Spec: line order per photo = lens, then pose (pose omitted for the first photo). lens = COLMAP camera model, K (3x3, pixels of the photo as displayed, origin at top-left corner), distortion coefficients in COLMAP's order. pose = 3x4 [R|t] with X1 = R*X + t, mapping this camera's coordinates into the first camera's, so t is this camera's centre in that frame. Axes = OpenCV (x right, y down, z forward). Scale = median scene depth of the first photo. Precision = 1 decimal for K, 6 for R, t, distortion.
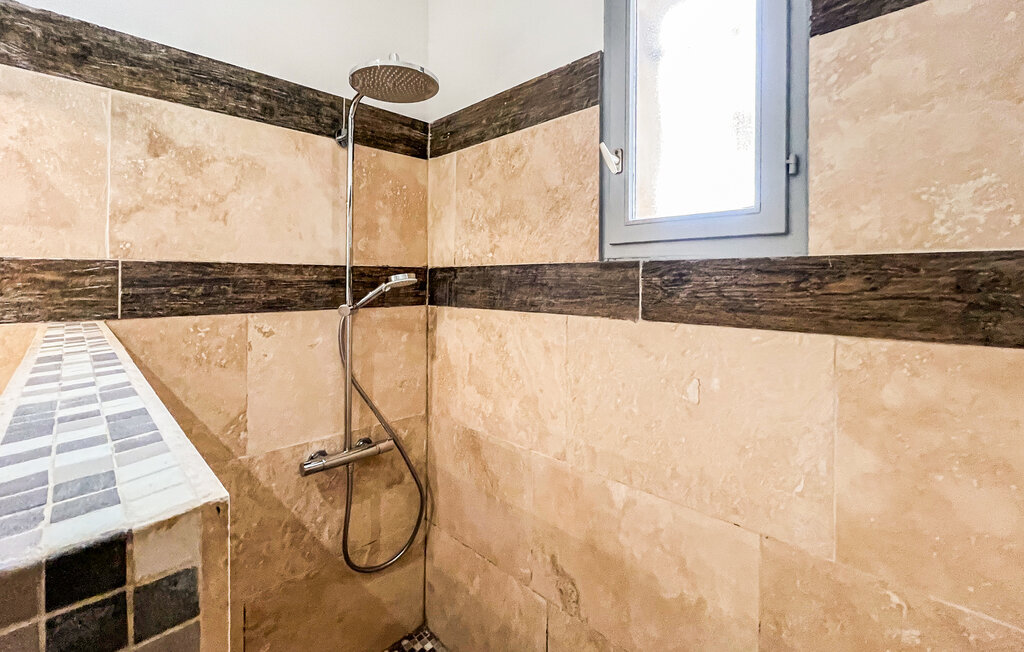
lens RADIAL K [[423.7, 0, 541.4], [0, 423.7, 273.6], [0, 0, 1]] dist [0.001423, 0.000292]
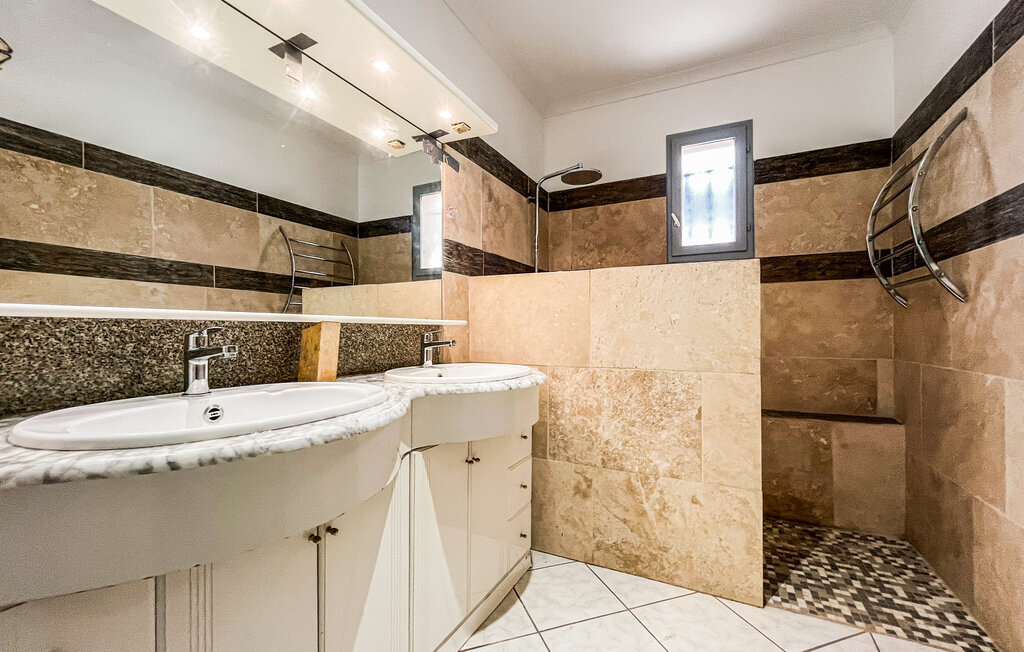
lens RADIAL K [[423.7, 0, 510.8], [0, 423.7, 328.3], [0, 0, 1]] dist [0.001423, 0.000292]
pose [[0.951269, -0.002213, 0.308356, -1.512561], [0.005582, 0.999934, -0.010042, 0.373369], [-0.308313, 0.011274, 0.951218, -1.023308]]
